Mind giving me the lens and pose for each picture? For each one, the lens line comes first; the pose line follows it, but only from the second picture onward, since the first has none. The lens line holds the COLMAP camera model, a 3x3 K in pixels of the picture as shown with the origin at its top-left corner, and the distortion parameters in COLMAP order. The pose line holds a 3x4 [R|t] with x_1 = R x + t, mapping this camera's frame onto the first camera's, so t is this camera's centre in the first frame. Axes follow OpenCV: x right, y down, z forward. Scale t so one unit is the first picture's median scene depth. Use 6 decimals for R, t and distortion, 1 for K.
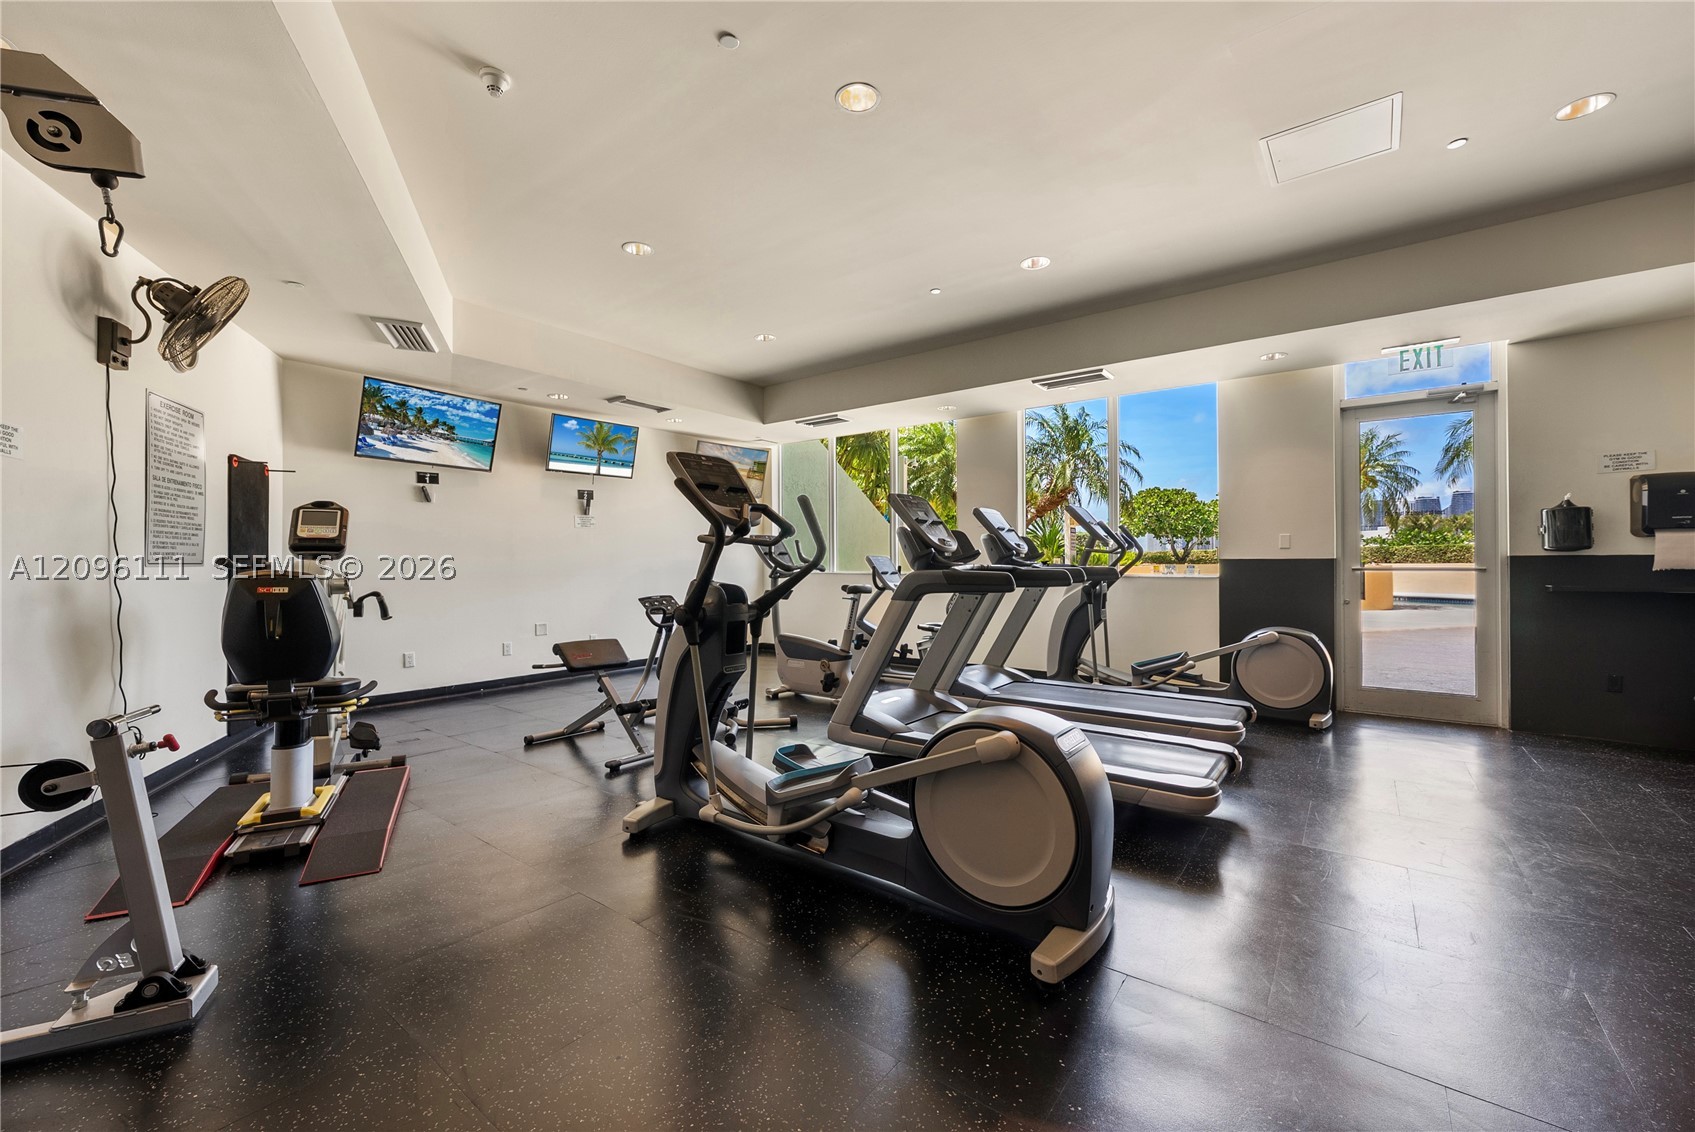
lens RADIAL K [[672.7, 0, 847.5], [0, 672.7, 566.0], [0, 0, 1]] dist [-0.023887, -0.000125]
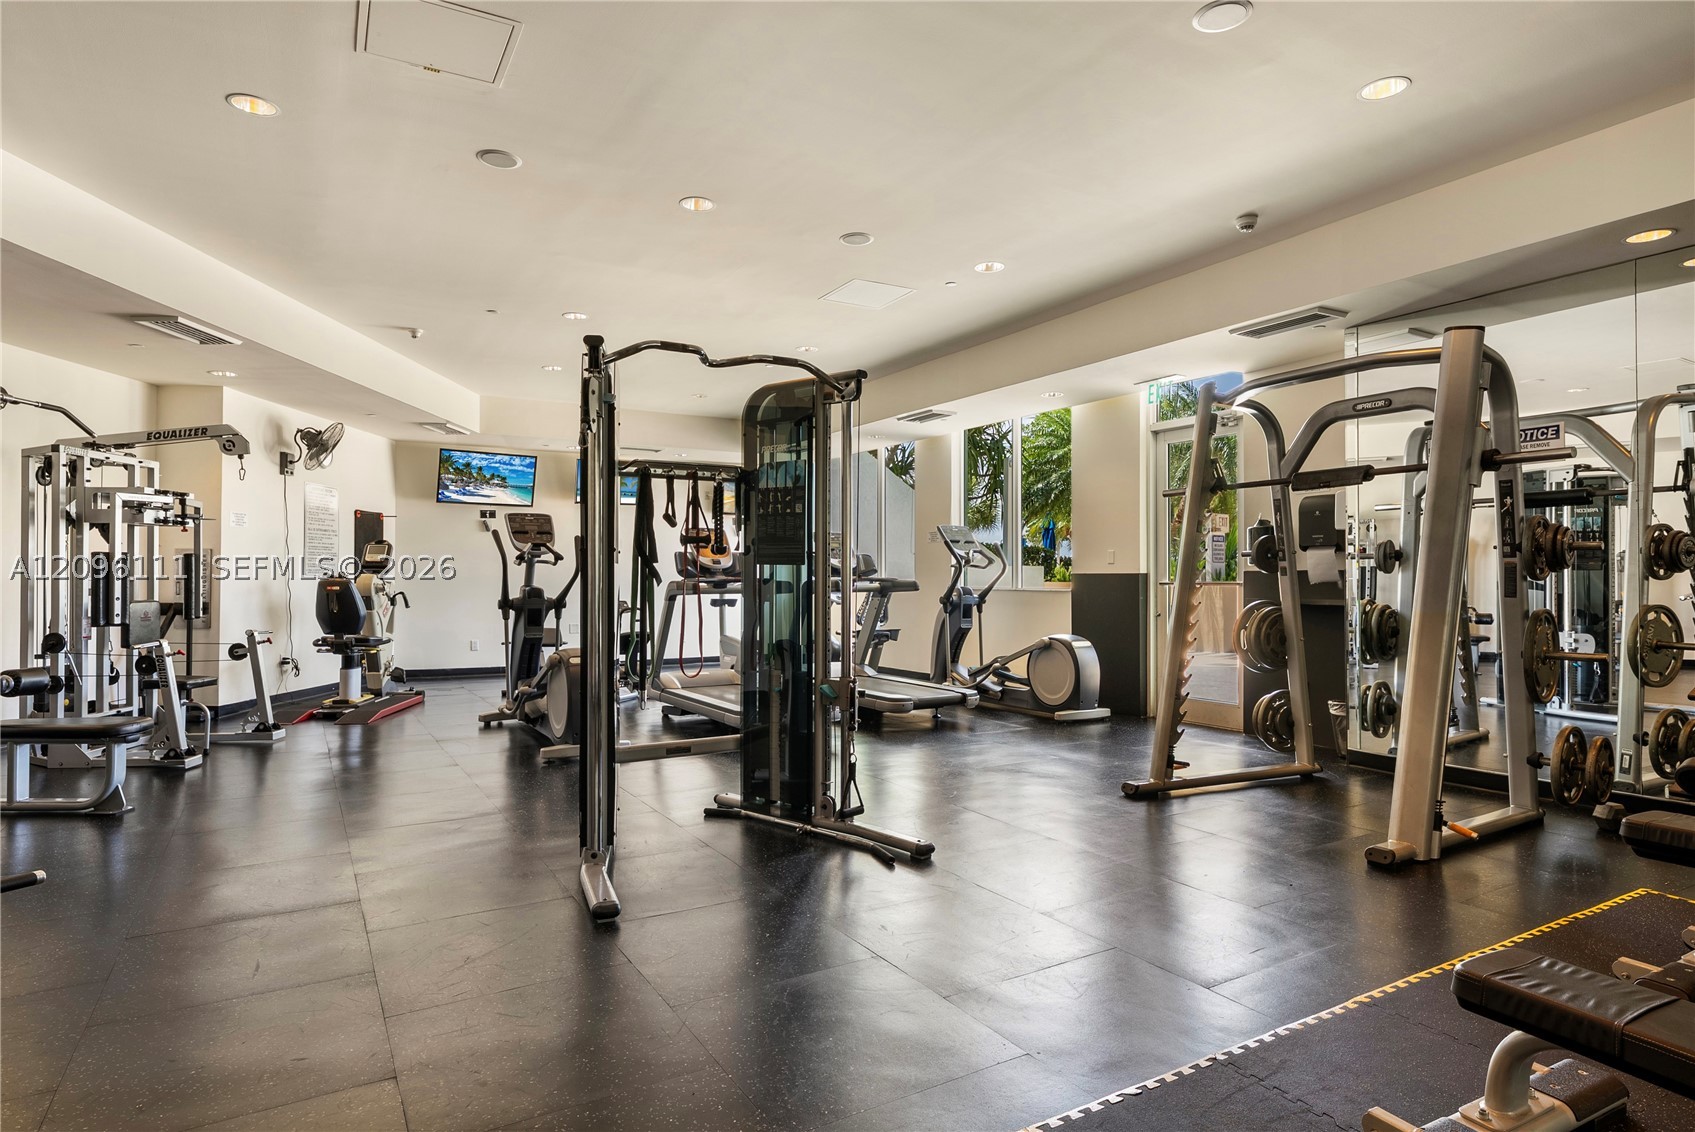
lens RADIAL K [[952.9, 0, 847.5], [0, 952.9, 566.0], [0, 0, 1]] dist [0.001009, 0.000345]
pose [[0.917490, -0.008844, -0.397660, 1.384895], [-0.000553, 0.999723, -0.023509, 0.029687], [0.397757, 0.021789, 0.917232, -0.850345]]
